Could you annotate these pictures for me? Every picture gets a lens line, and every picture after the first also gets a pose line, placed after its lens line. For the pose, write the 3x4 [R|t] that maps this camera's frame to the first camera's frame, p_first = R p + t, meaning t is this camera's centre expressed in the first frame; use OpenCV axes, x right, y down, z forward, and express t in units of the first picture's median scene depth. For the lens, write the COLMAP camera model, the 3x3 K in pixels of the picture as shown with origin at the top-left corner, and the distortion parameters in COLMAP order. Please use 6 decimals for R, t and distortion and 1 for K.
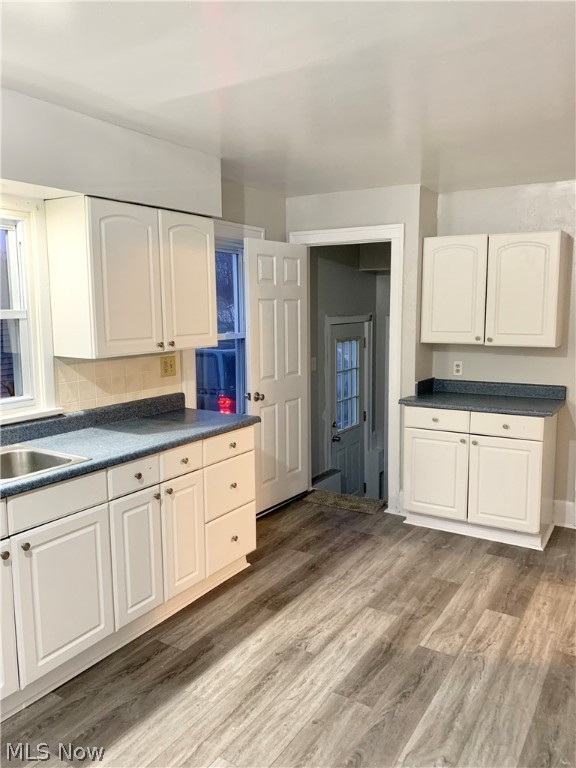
lens RADIAL K [[588.4, 0, 285.6], [0, 588.4, 385.5], [0, 0, 1]] dist [0.045585, -0.052515]
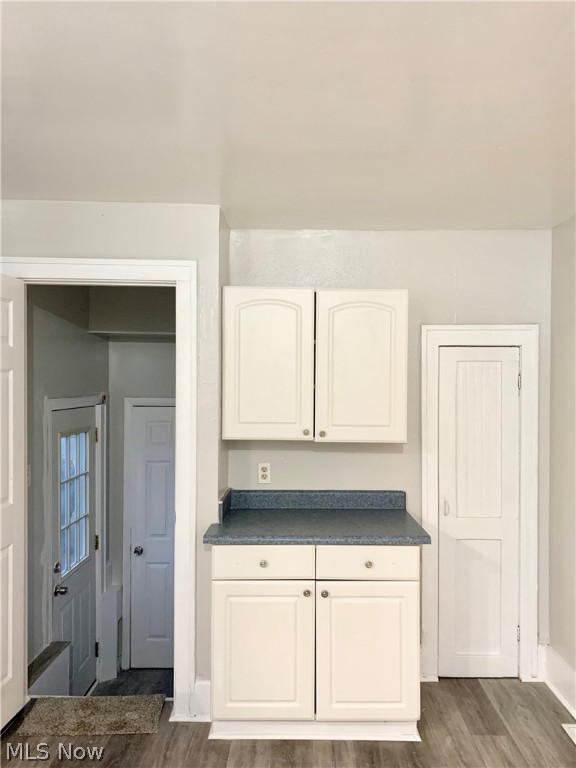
lens RADIAL K [[588.4, 0, 300.6], [0, 588.4, 387.5], [0, 0, 1]] dist [0.045585, -0.052515]
pose [[0.845275, 0.008980, 0.534256, -0.049840], [0.057962, 0.992418, -0.108387, -0.053883], [-0.531178, 0.122583, 0.838346, 0.388932]]
